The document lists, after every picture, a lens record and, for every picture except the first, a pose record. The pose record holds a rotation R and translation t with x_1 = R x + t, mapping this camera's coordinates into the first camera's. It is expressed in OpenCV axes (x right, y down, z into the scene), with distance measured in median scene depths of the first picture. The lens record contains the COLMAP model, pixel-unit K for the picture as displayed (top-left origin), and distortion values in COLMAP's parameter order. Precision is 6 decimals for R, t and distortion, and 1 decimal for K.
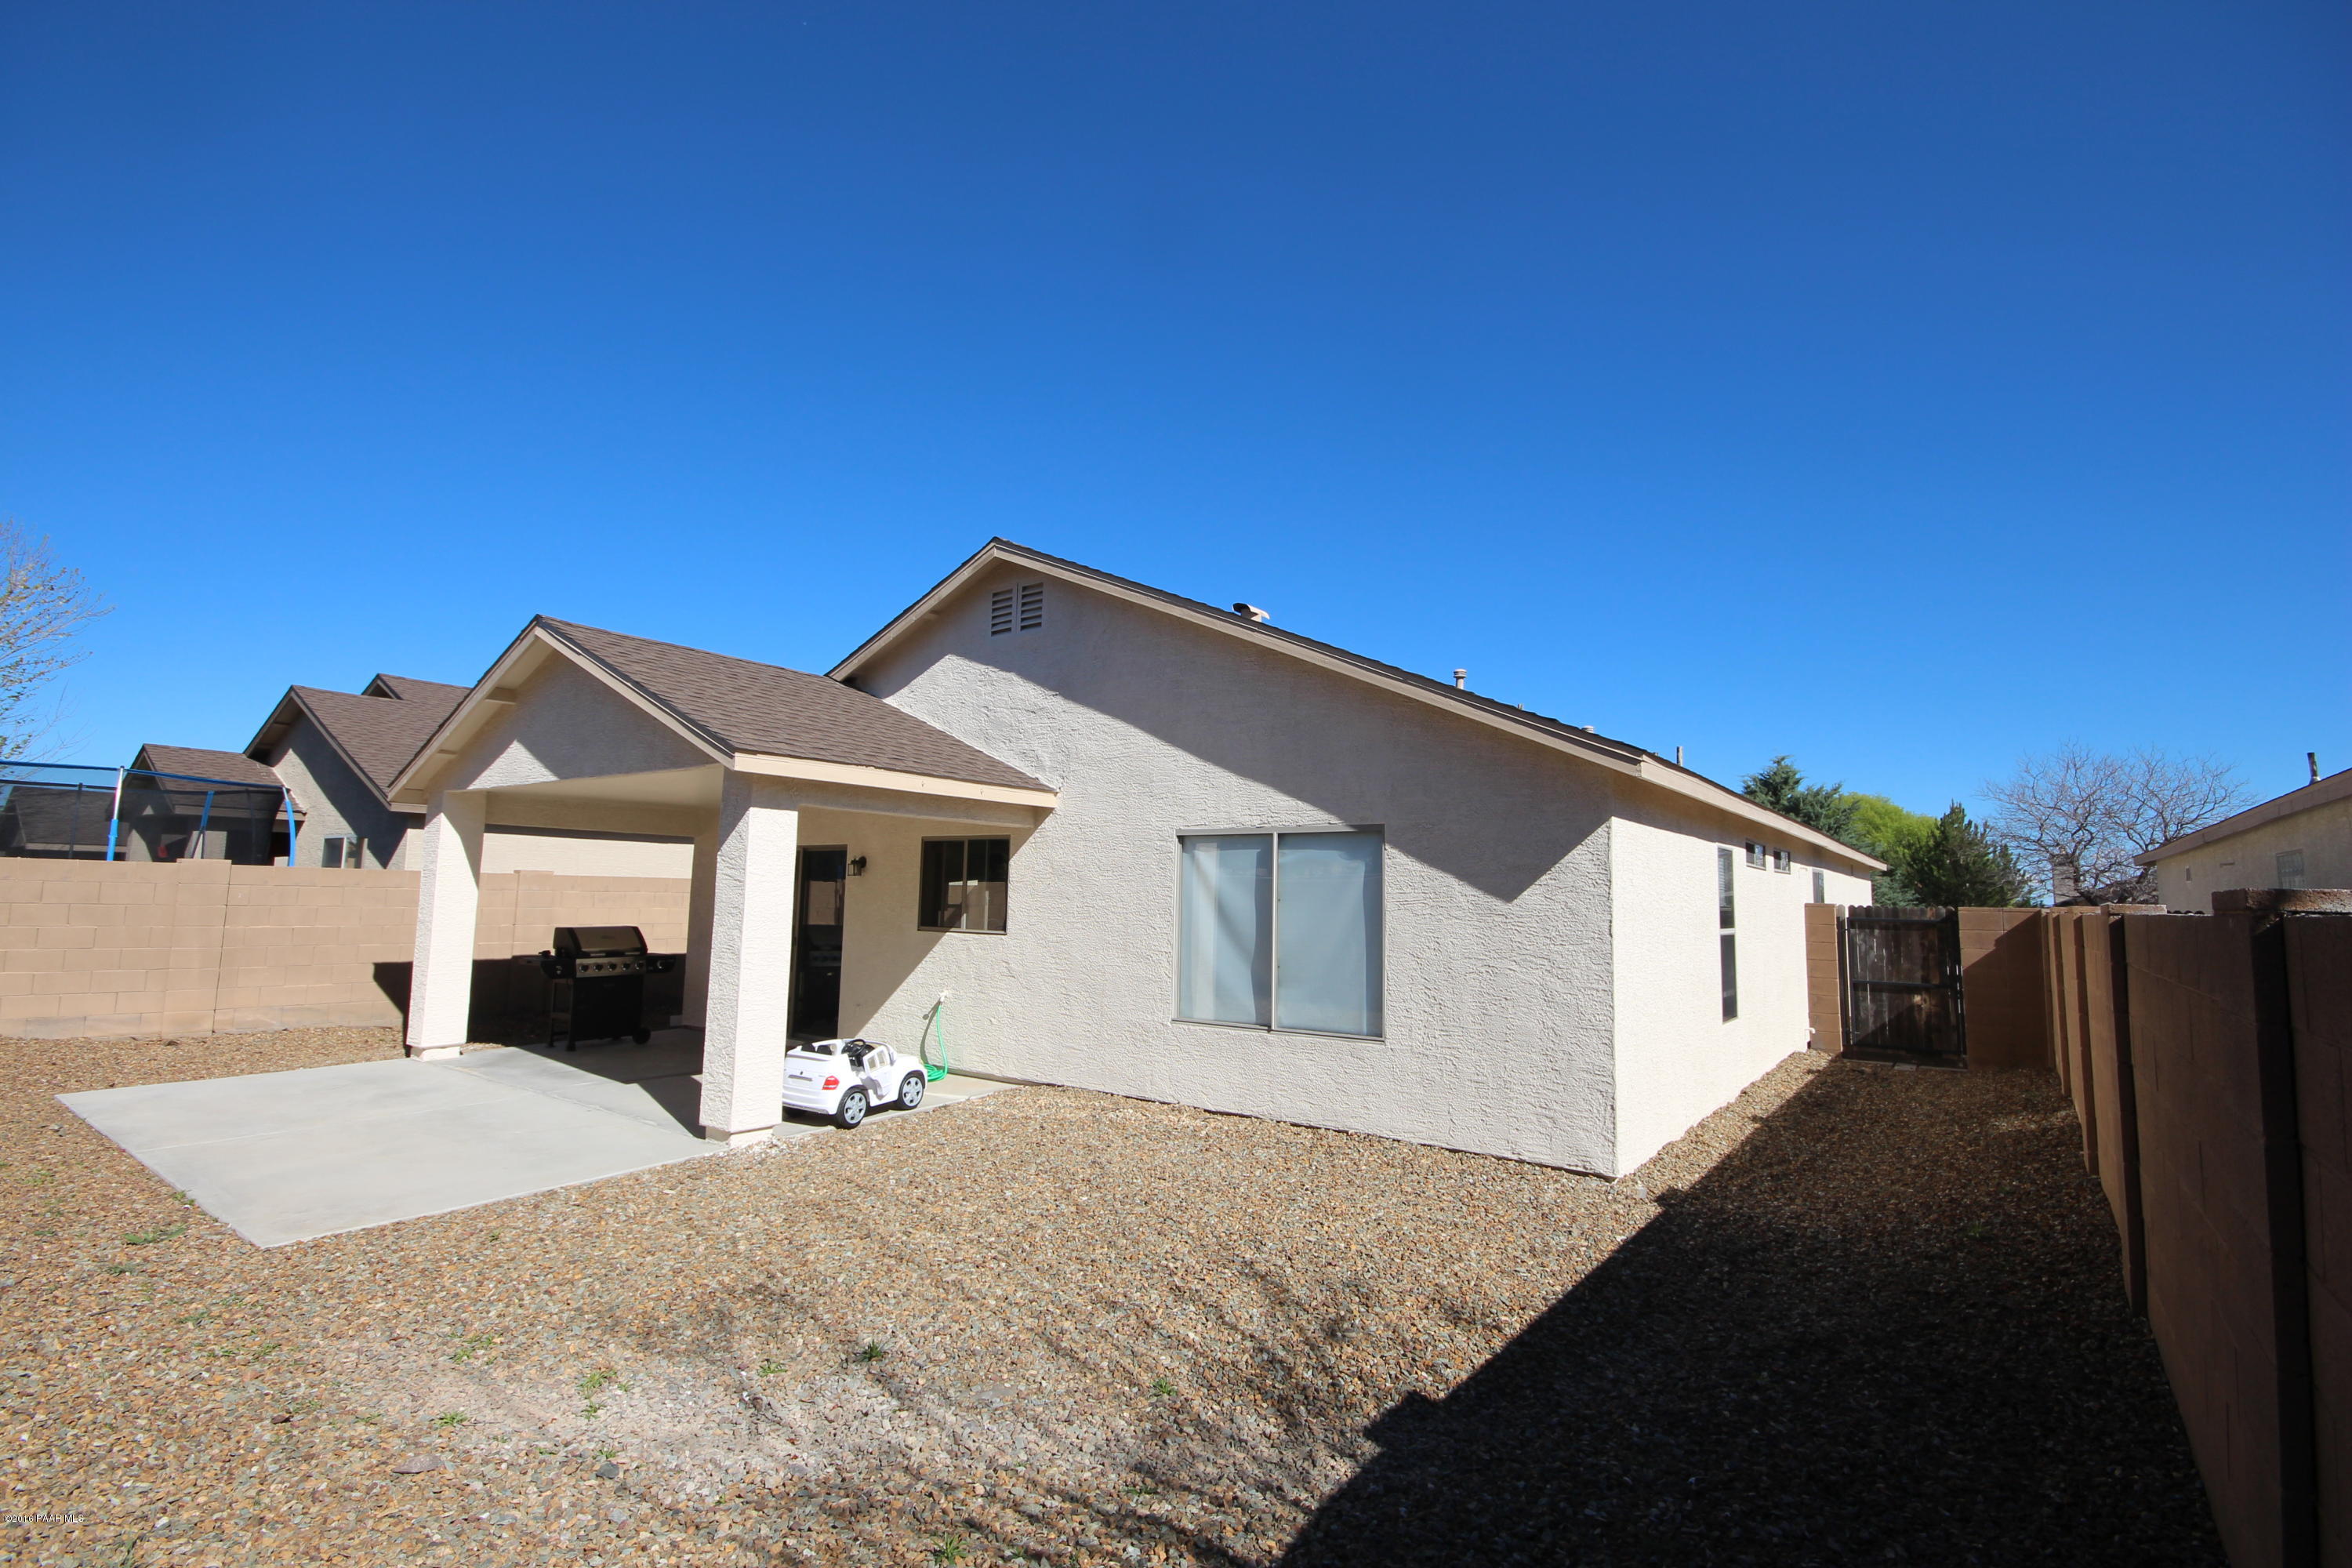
lens RADIAL K [[1089.8, 0, 1185.3], [0, 1089.8, 770.7], [0, 0, 1]] dist [0.002293, -0.000401]
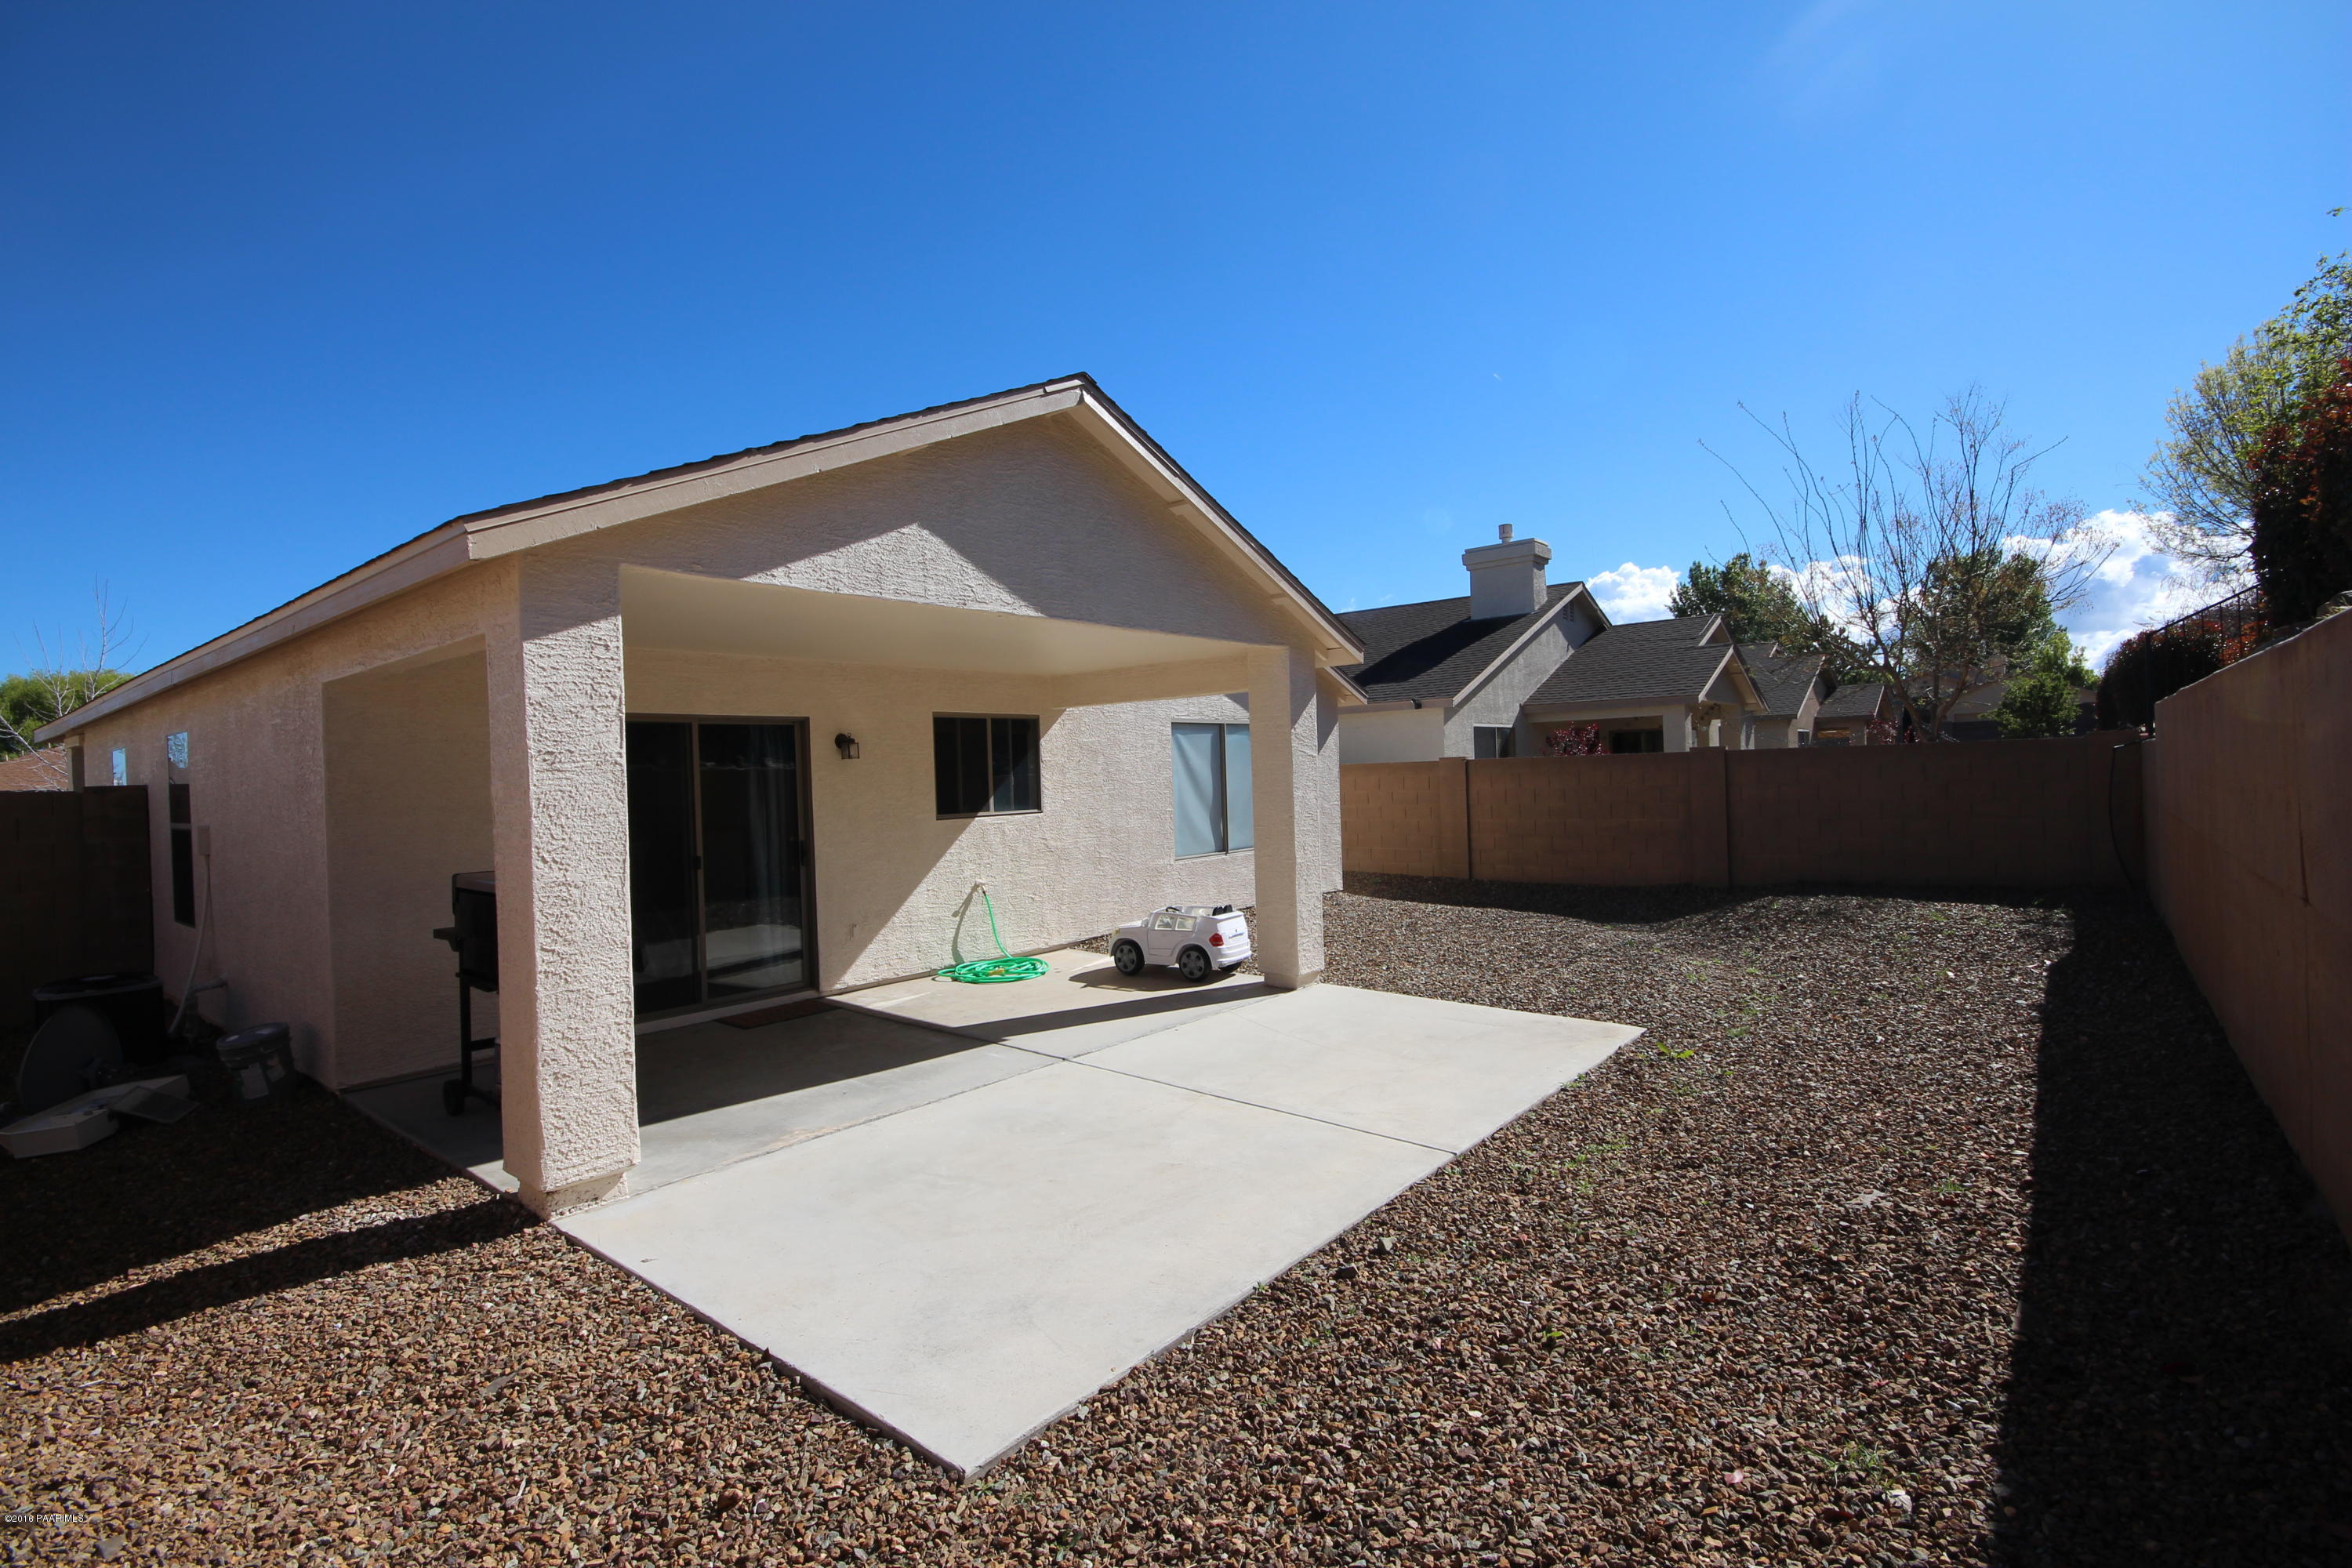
lens RADIAL K [[1089.8, 0, 1185.3], [0, 1089.8, 770.7], [0, 0, 1]] dist [0.002293, -0.000401]
pose [[0.046148, -0.022316, 0.998685, -1.181459], [-0.085092, 0.996029, 0.026189, 0.072839], [-0.995304, -0.086189, 0.044066, 0.820444]]
